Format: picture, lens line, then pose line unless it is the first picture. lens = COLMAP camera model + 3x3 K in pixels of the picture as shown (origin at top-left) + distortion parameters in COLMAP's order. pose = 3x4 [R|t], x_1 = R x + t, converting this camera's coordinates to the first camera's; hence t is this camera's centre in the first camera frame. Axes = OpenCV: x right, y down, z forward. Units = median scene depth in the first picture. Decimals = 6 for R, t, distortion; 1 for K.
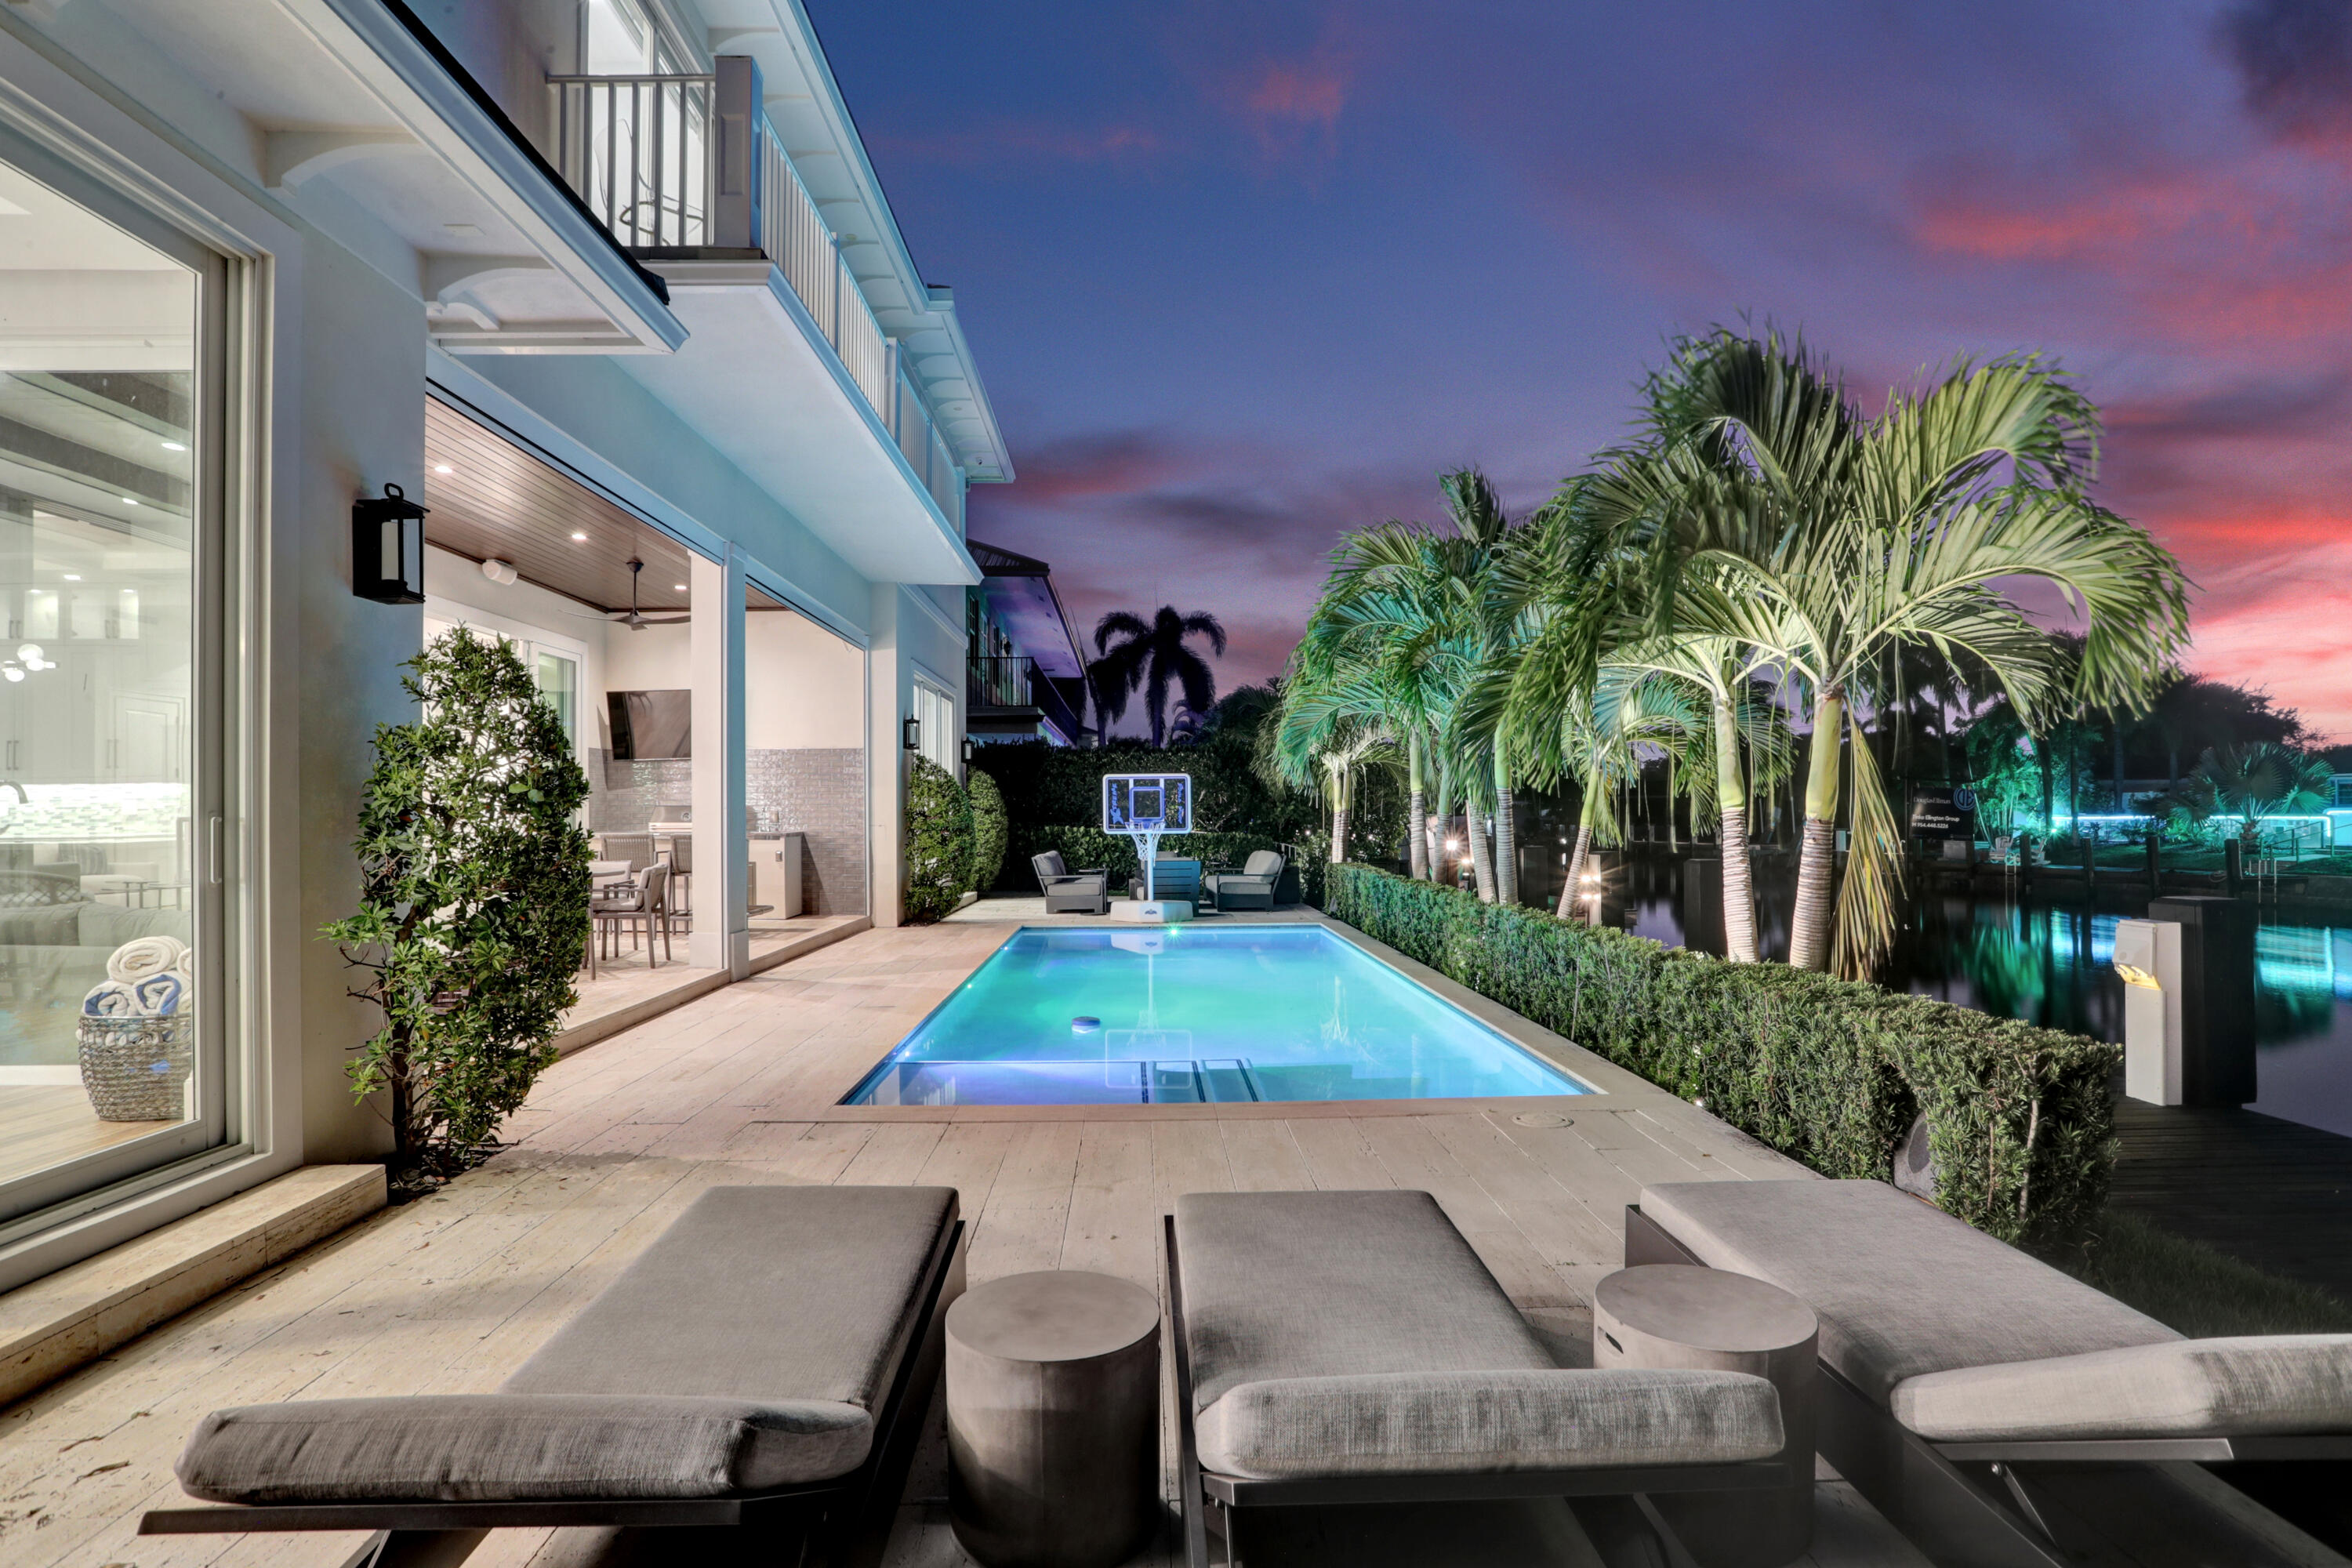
lens RADIAL K [[1213.7, 0, 1174.6], [0, 1213.7, 814.8], [0, 0, 1]] dist [-0.076955, 0.045358]
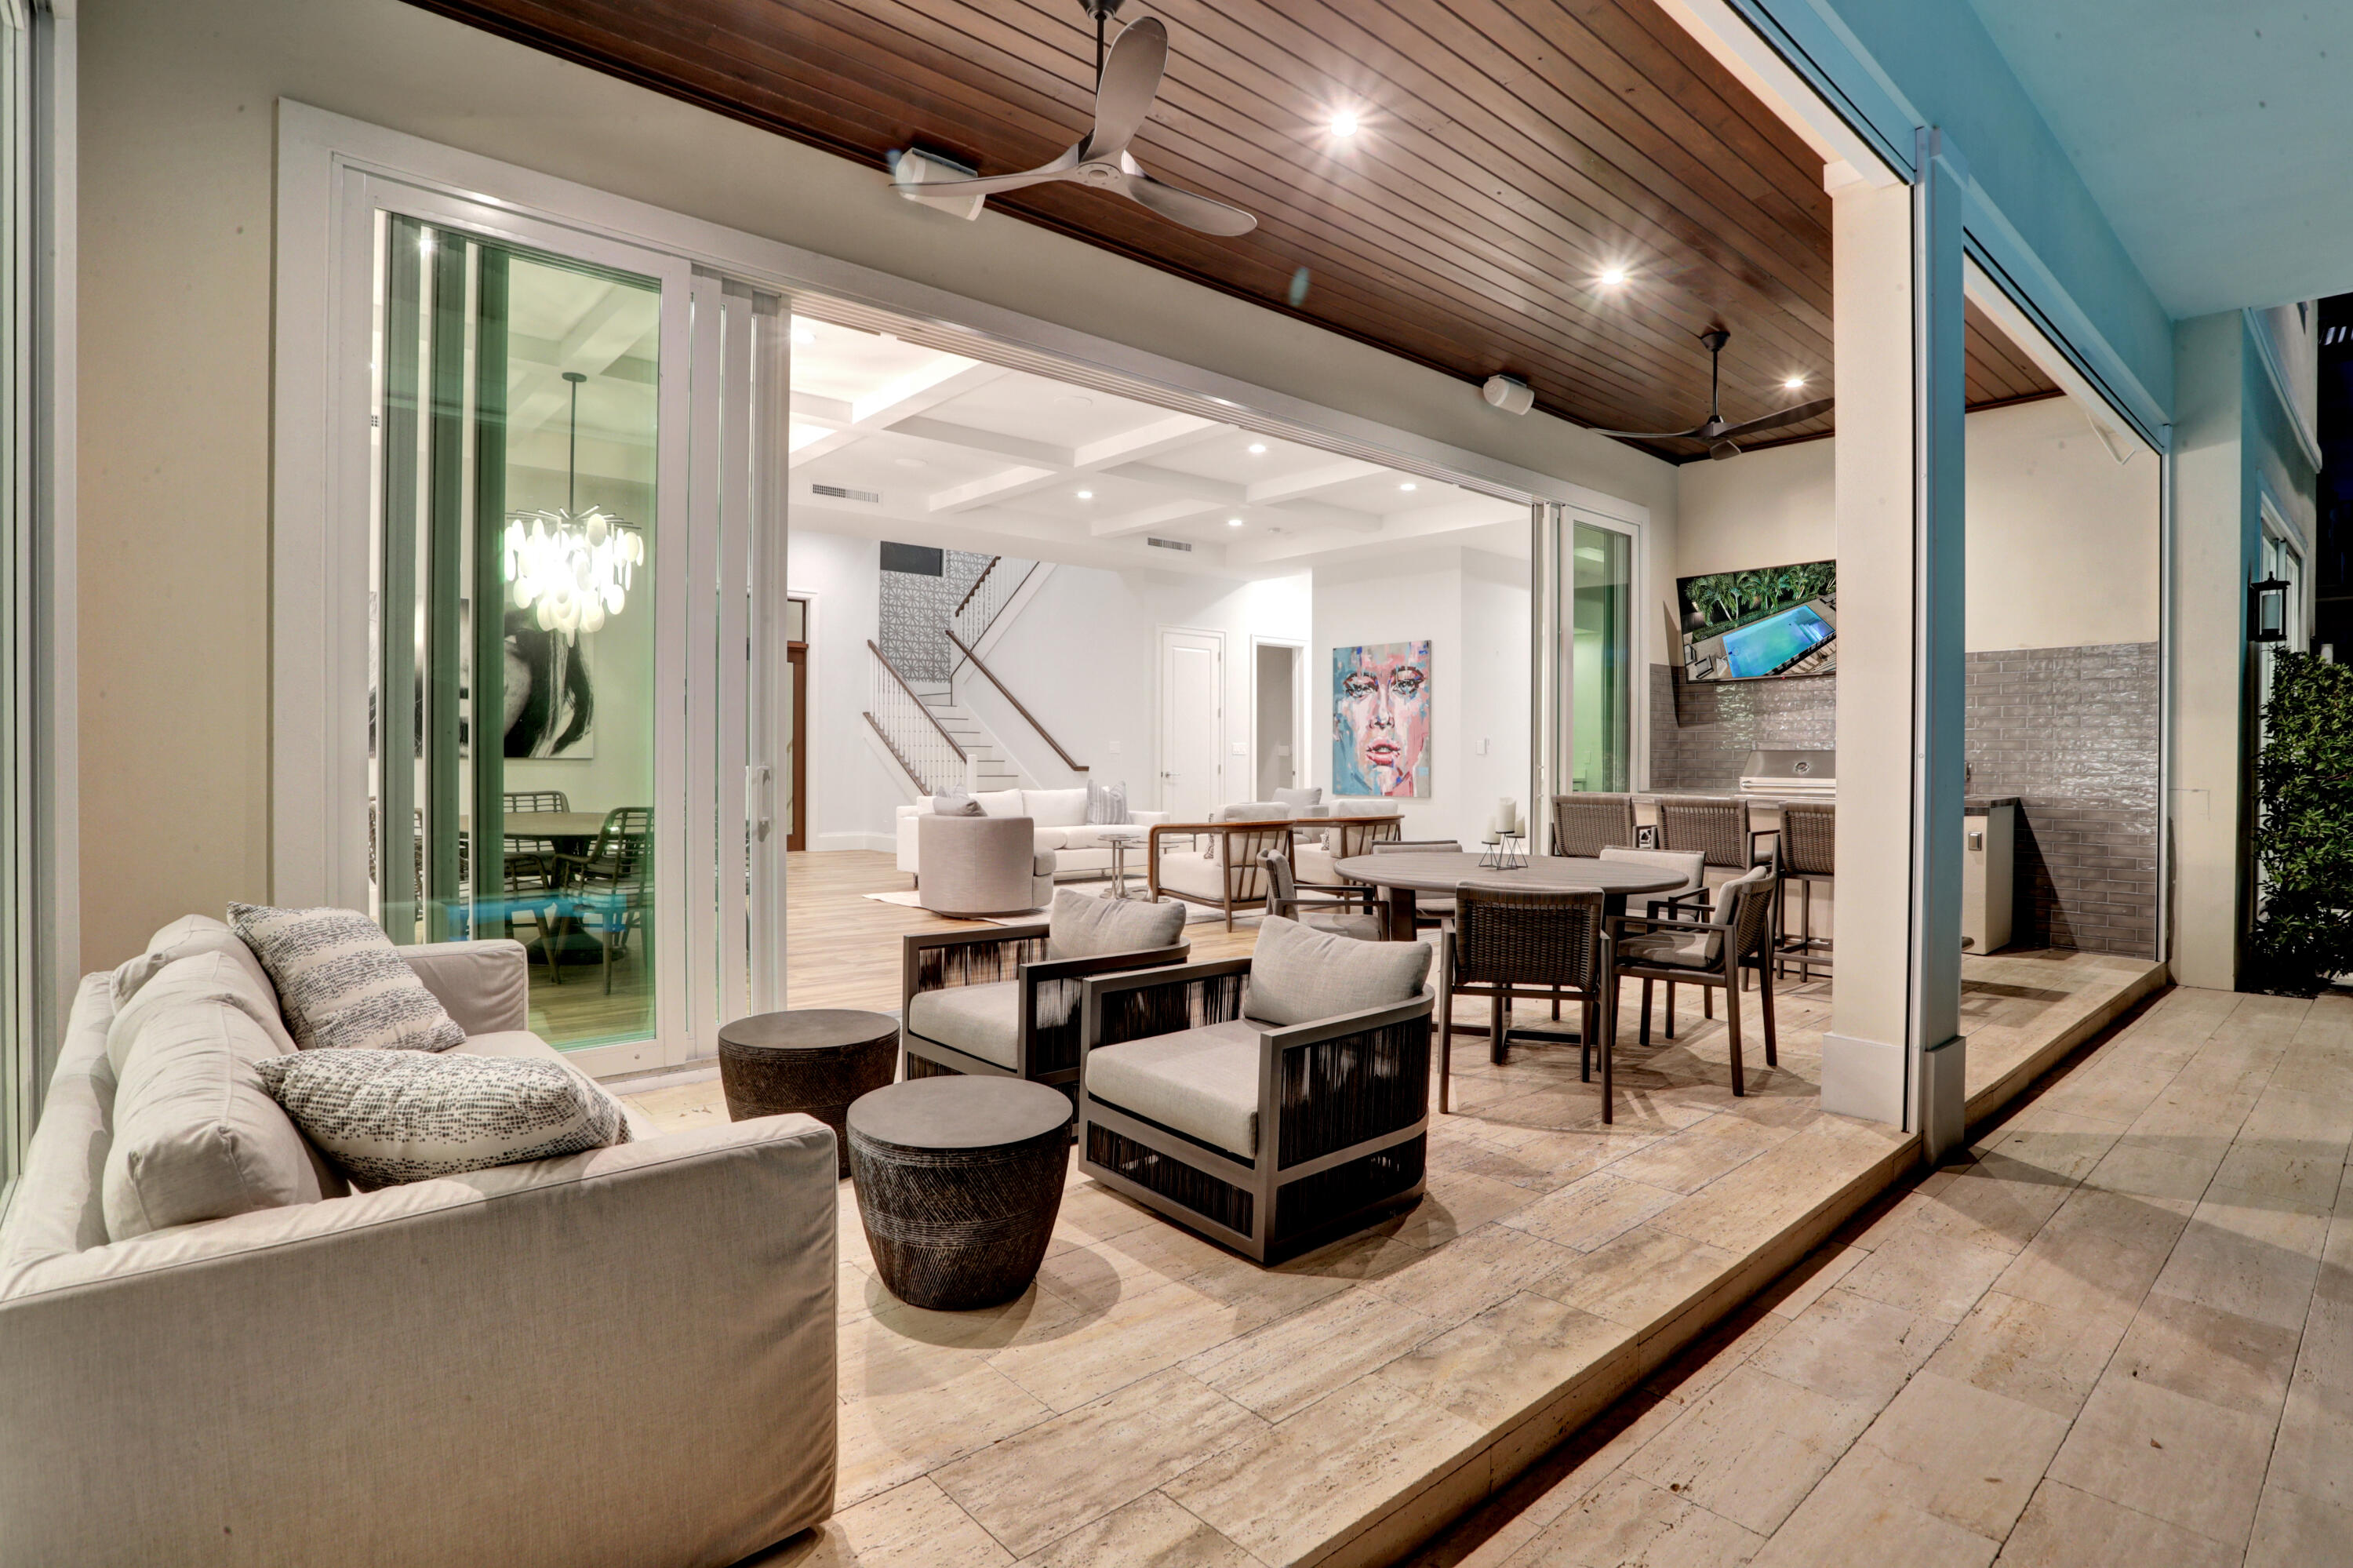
lens RADIAL K [[1201.3, 0, 1179.6], [0, 1201.3, 766.7], [0, 0, 1]] dist [-0.035385, 0.000060]
pose [[0.654544, 0.012551, -0.755920, -0.178980], [-0.006355, 0.999918, 0.011099, -0.004641], [0.755997, -0.002461, 0.654570, 0.414511]]
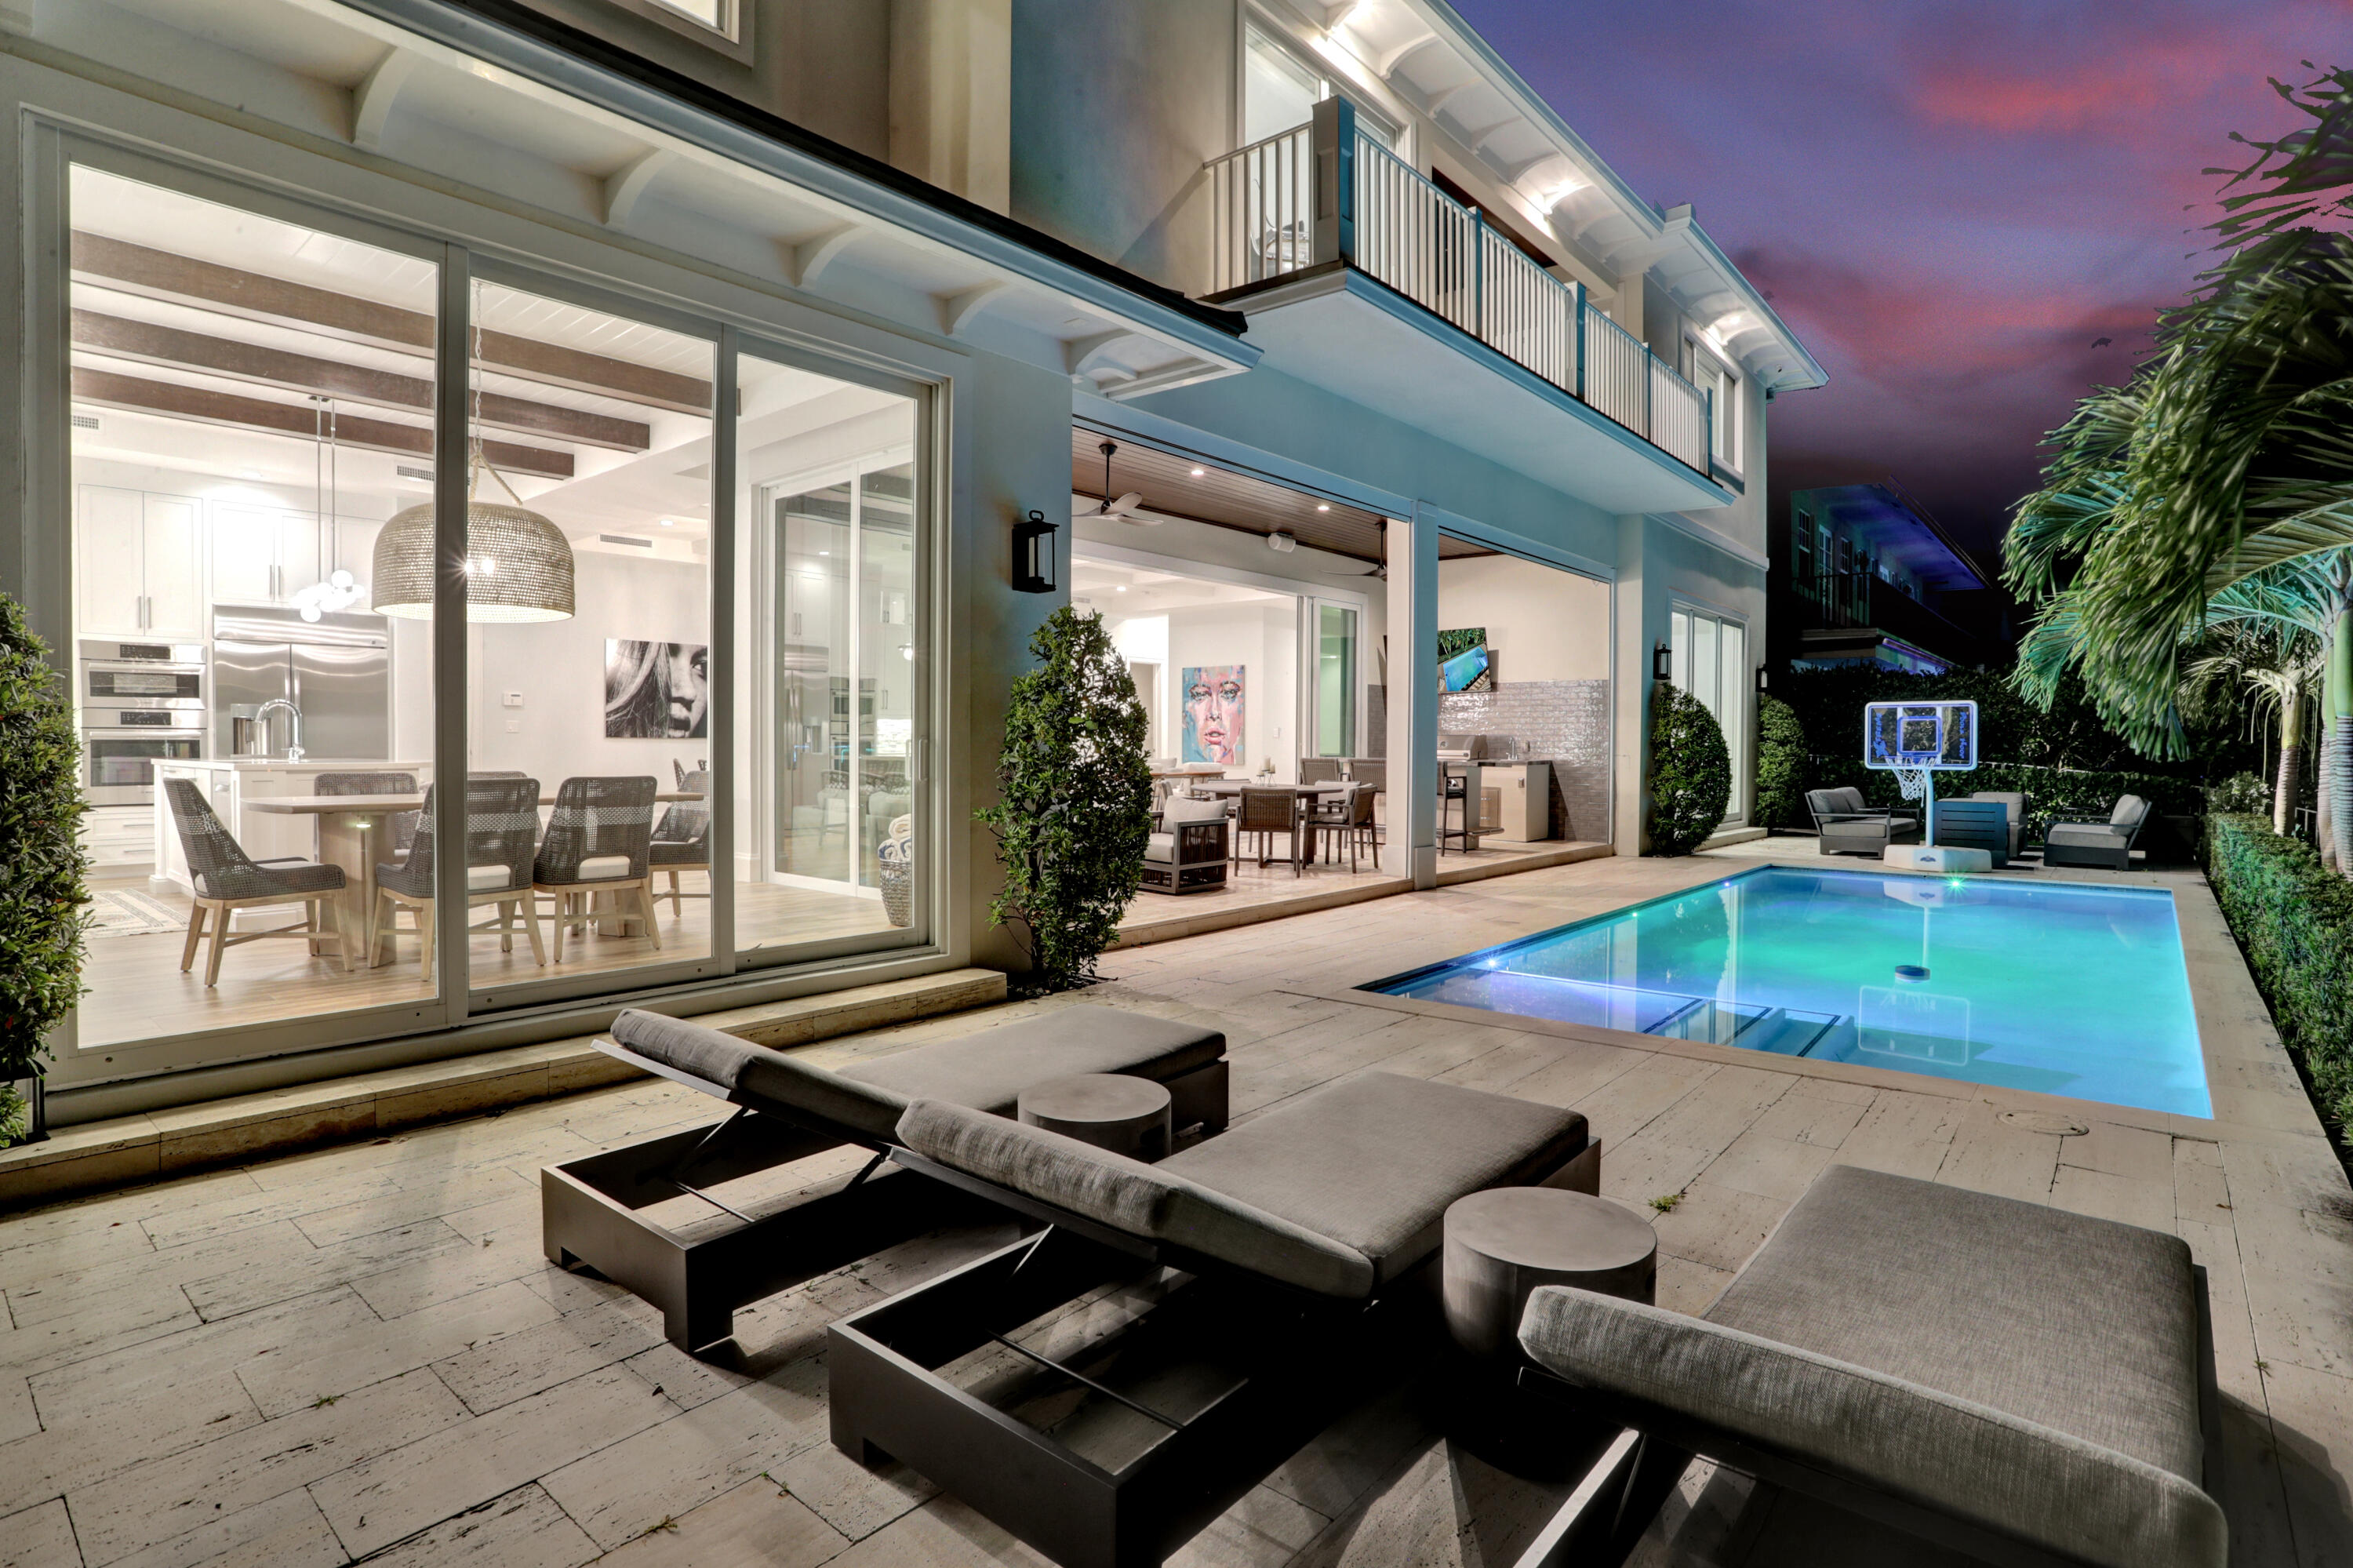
lens RADIAL K [[1201.3, 0, 1179.6], [0, 1201.3, 766.7], [0, 0, 1]] dist [-0.035385, 0.000060]
pose [[0.751559, 0.020824, -0.659337, 0.164758], [-0.009144, 0.999734, 0.021153, 0.000486], [0.659602, -0.009869, 0.751550, 0.002138]]
